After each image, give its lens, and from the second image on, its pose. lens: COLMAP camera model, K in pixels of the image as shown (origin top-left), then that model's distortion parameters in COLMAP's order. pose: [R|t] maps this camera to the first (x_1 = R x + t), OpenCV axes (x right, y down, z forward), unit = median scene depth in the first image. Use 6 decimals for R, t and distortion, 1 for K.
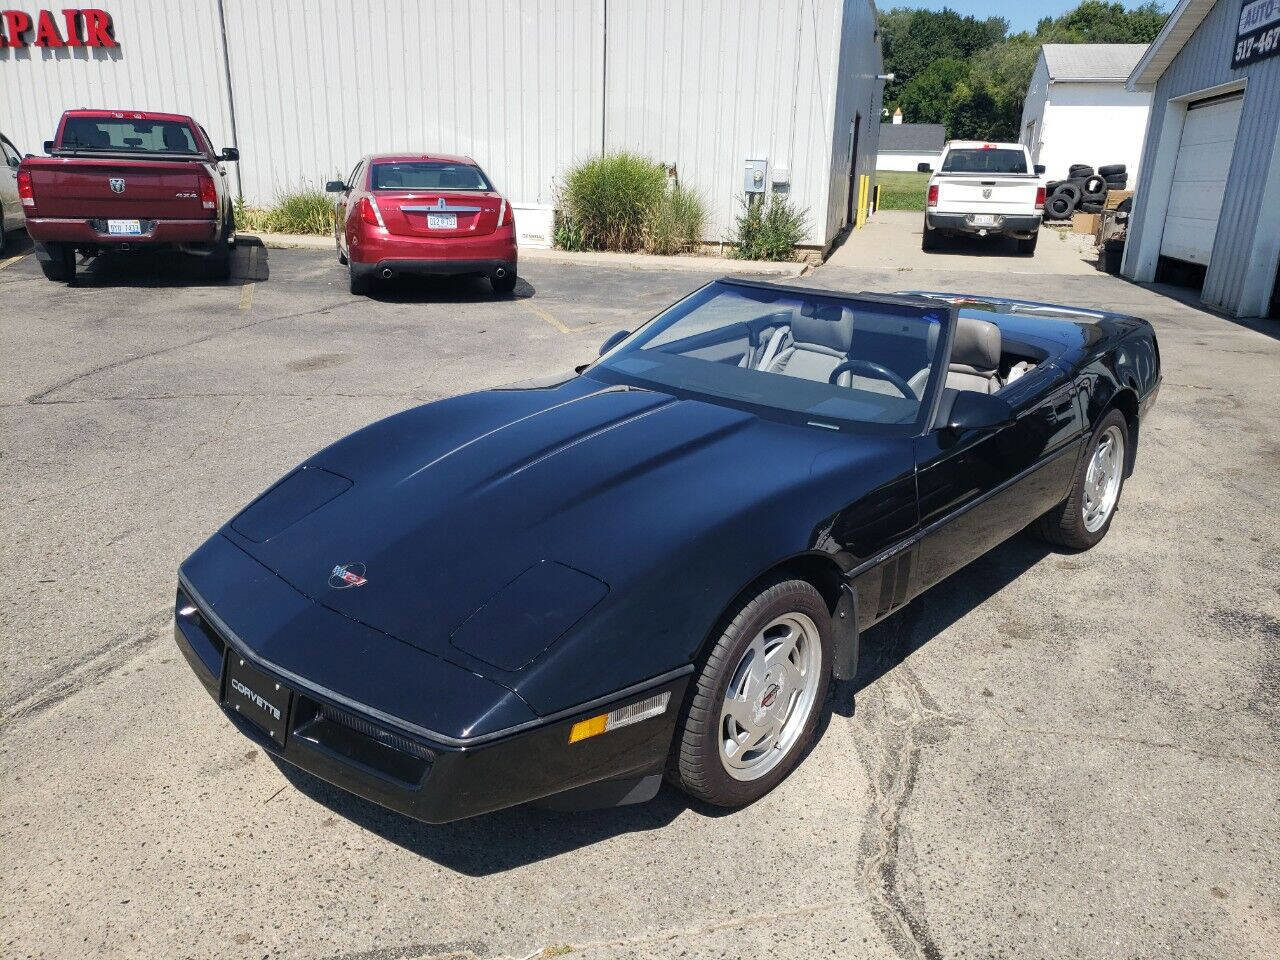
lens RADIAL K [[995.5, 0, 639.5], [0, 995.5, 505.2], [0, 0, 1]] dist [0.065274, -0.071585]
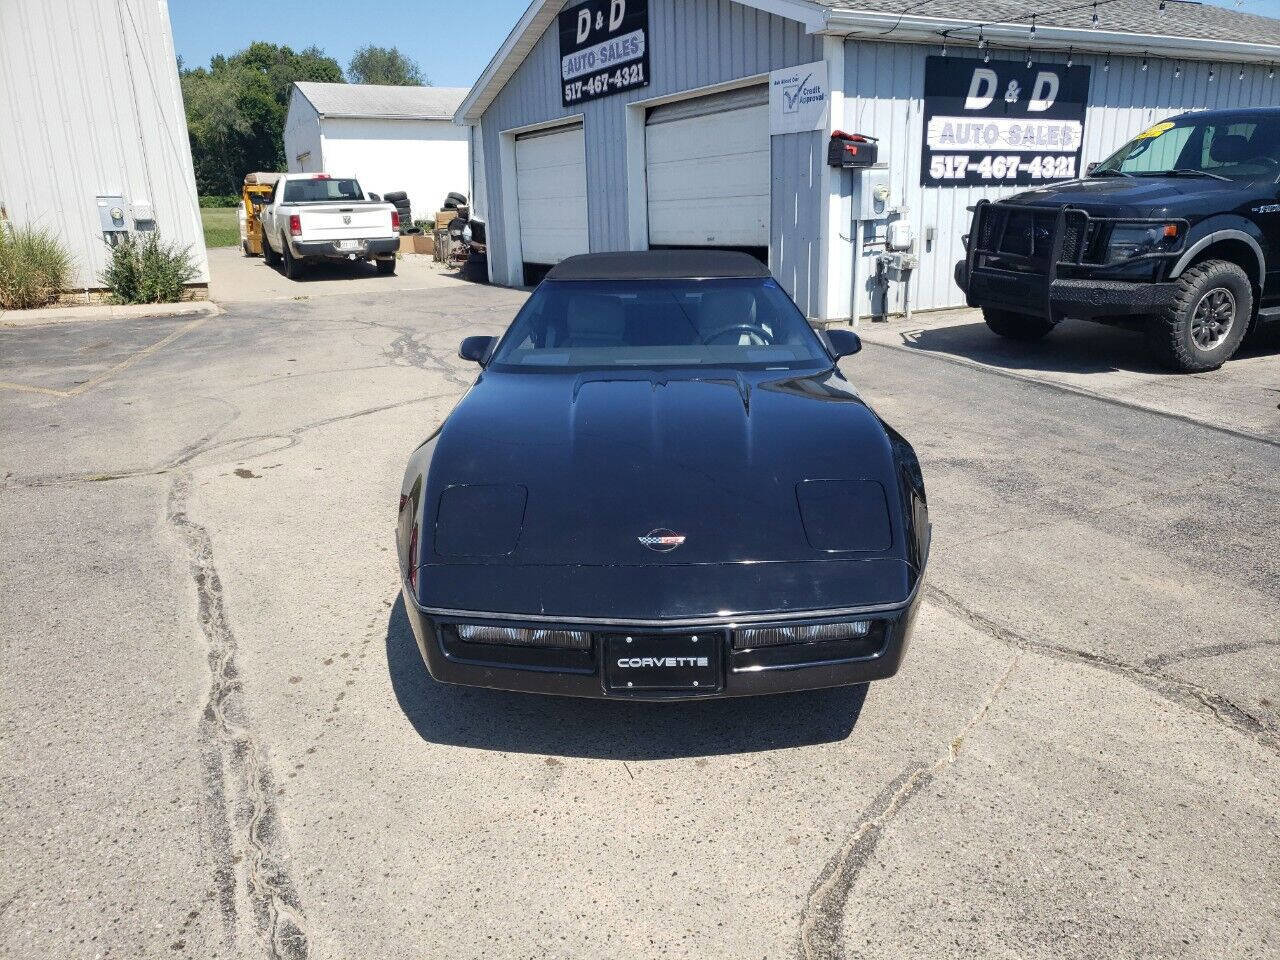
lens RADIAL K [[1022.6, 0, 644.3], [0, 1022.6, 480.8], [0, 0, 1]] dist [0.006253, 0.010421]
pose [[0.746244, -0.219401, 0.628477, -0.179285], [0.255330, 0.966251, 0.034142, -0.006471], [-0.614757, 0.134991, 0.777078, 0.023727]]
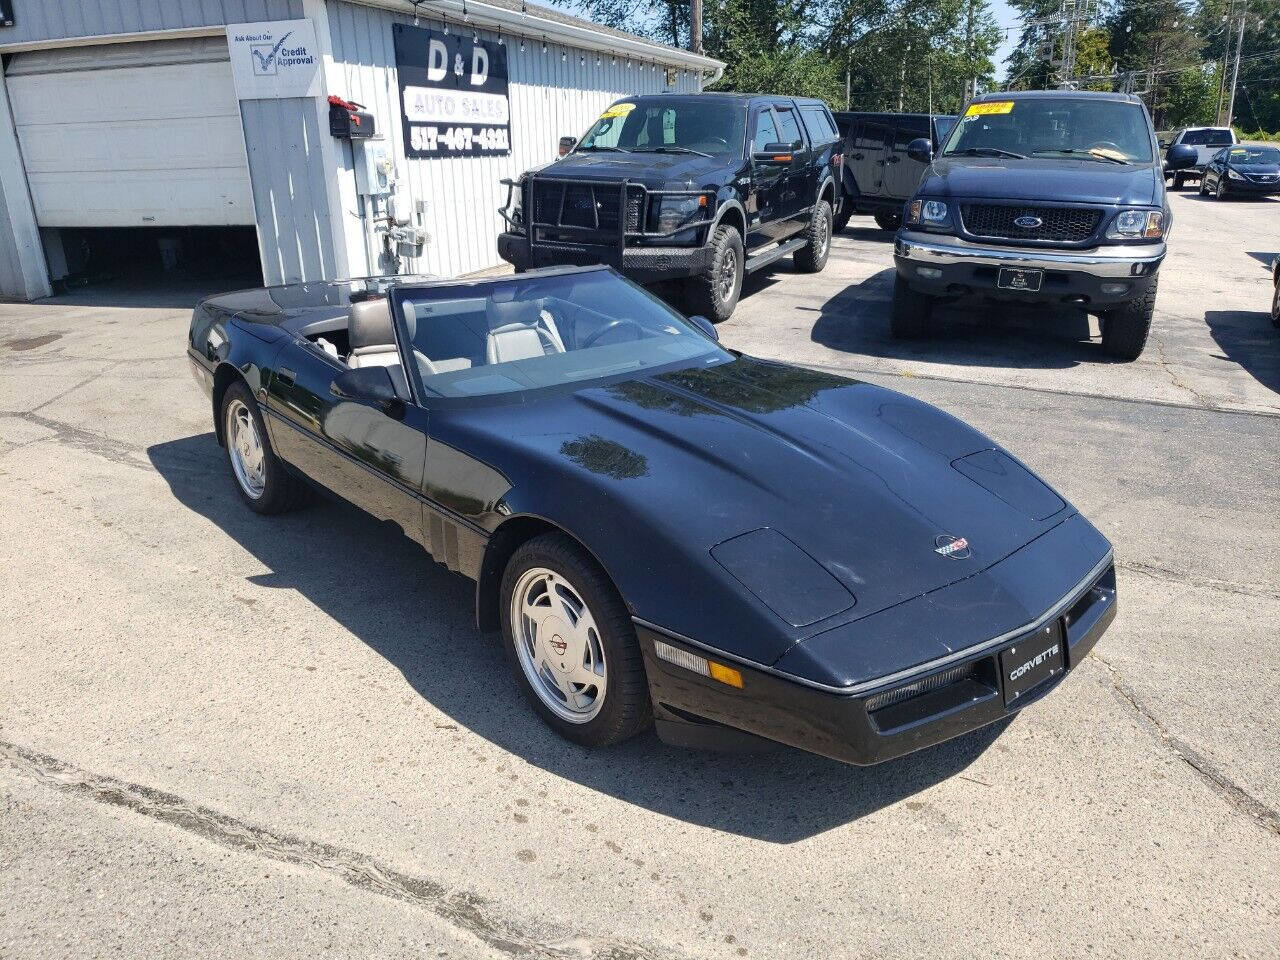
lens RADIAL K [[1017.3, 0, 638.8], [0, 1017.3, 476.8], [0, 0, 1]] dist [-0.015302, 0.047465]
pose [[0.125345, -0.338947, 0.932418, -0.240741], [0.340380, 0.897479, 0.280488, -0.076855], [-0.931896, 0.282219, 0.227866, 0.188414]]
